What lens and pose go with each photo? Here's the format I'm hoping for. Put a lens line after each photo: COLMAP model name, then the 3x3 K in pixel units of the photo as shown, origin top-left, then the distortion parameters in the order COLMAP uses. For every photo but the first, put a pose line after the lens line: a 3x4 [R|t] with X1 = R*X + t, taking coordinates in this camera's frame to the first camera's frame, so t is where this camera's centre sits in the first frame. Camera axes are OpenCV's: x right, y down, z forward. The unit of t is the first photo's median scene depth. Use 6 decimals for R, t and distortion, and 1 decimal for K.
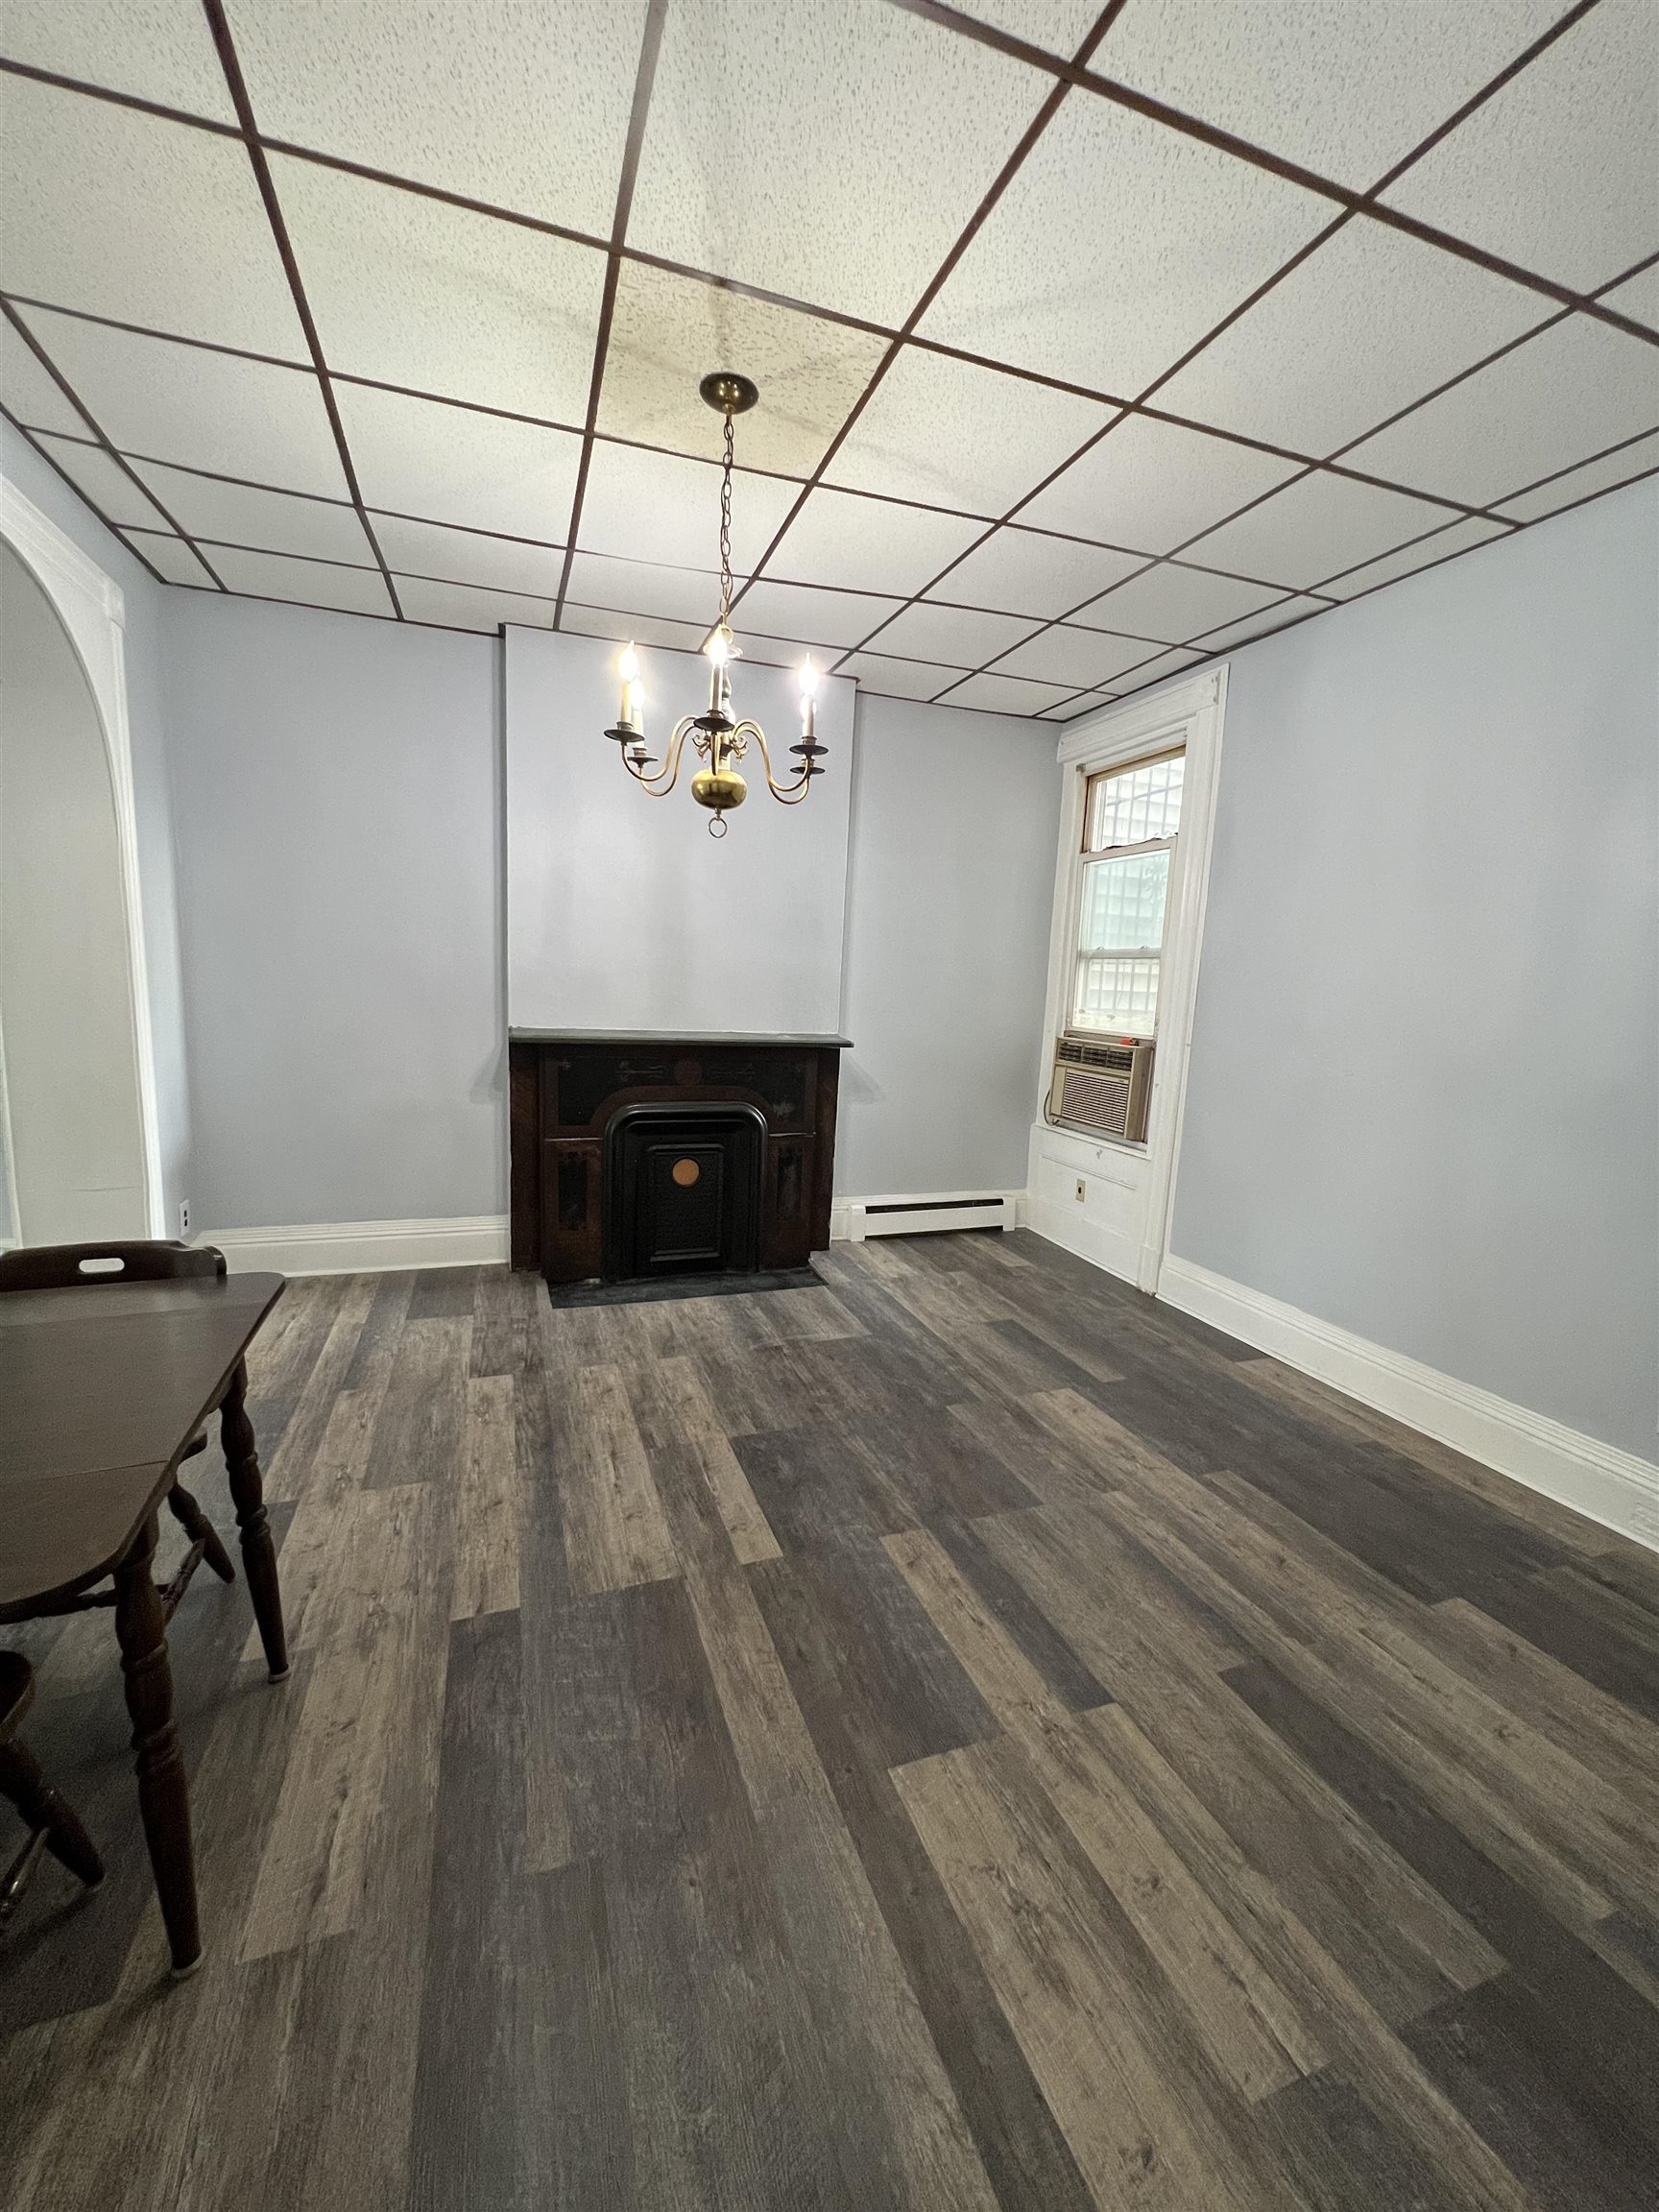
lens RADIAL K [[887.2, 0, 830.5], [0, 887.2, 1098.0], [0, 0, 1]] dist [-0.004873, 0.001557]
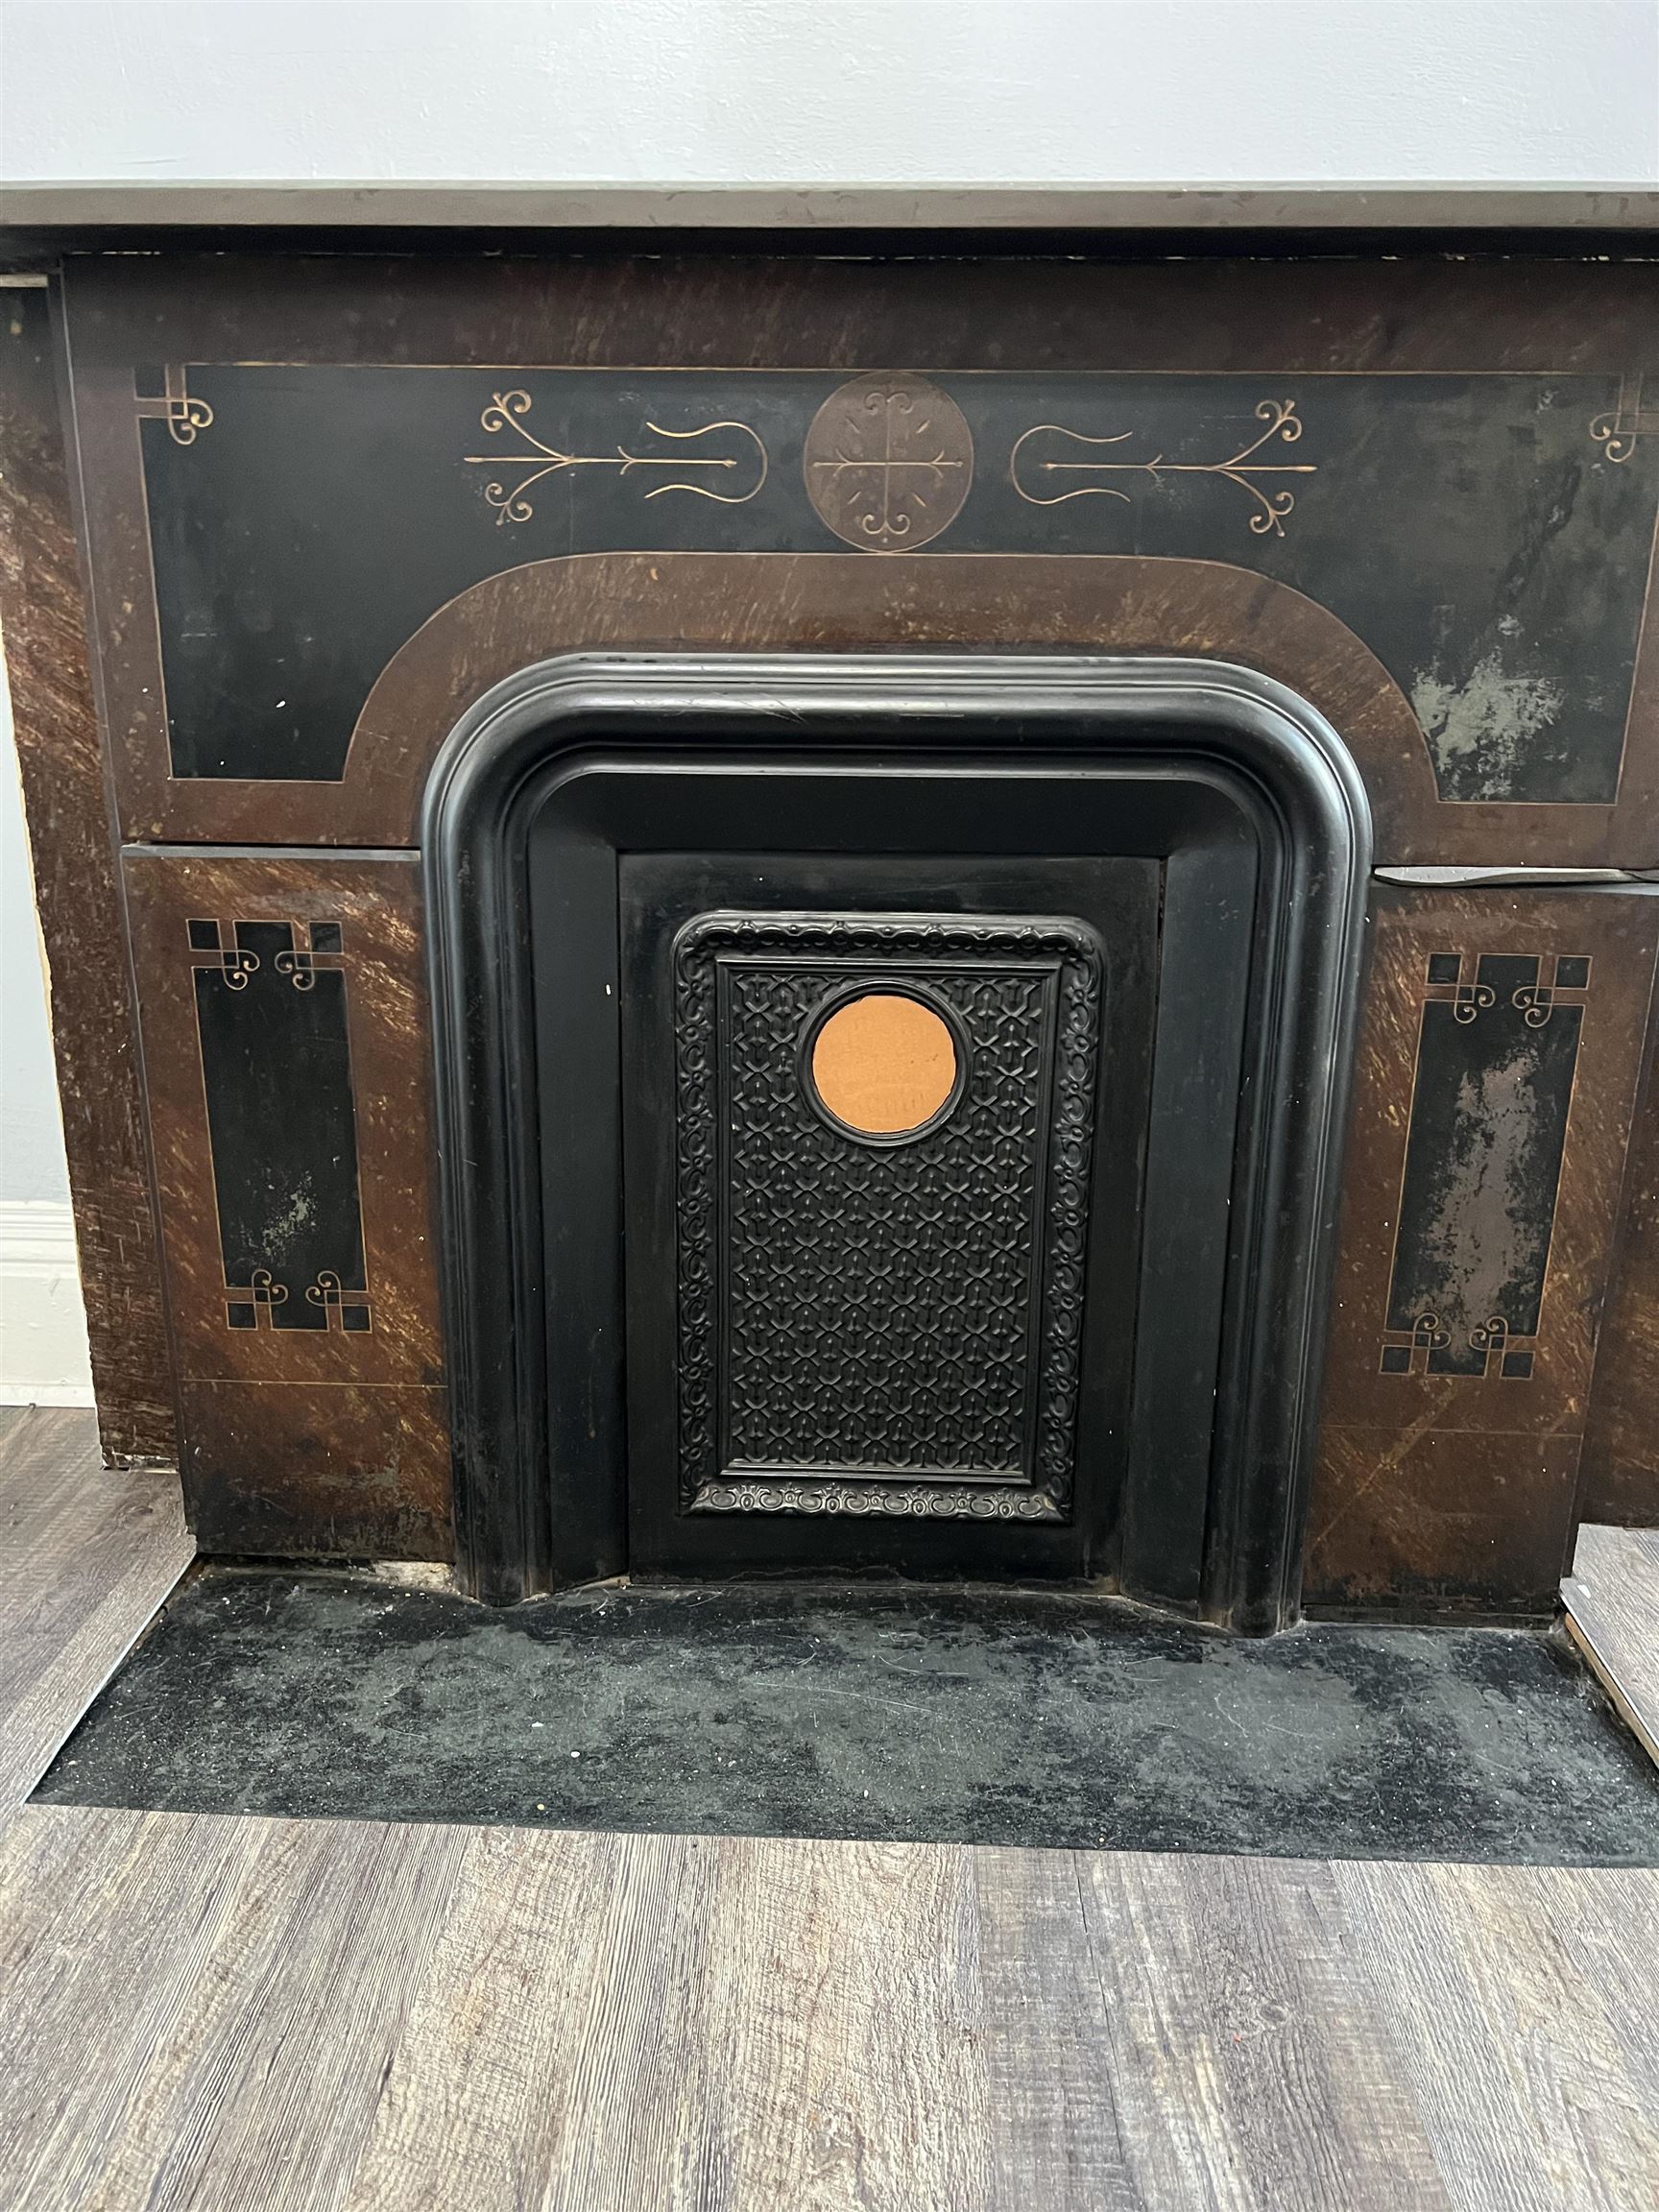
lens RADIAL K [[1673.1, 0, 832.0], [0, 1673.1, 1116.4], [0, 0, 1]] dist [0.027132, -0.022509]
pose [[0.925315, 0.073473, -0.372014, -0.045936], [-0.026709, 0.991241, 0.129336, 0.051357], [0.378259, -0.109741, 0.919172, 0.701099]]
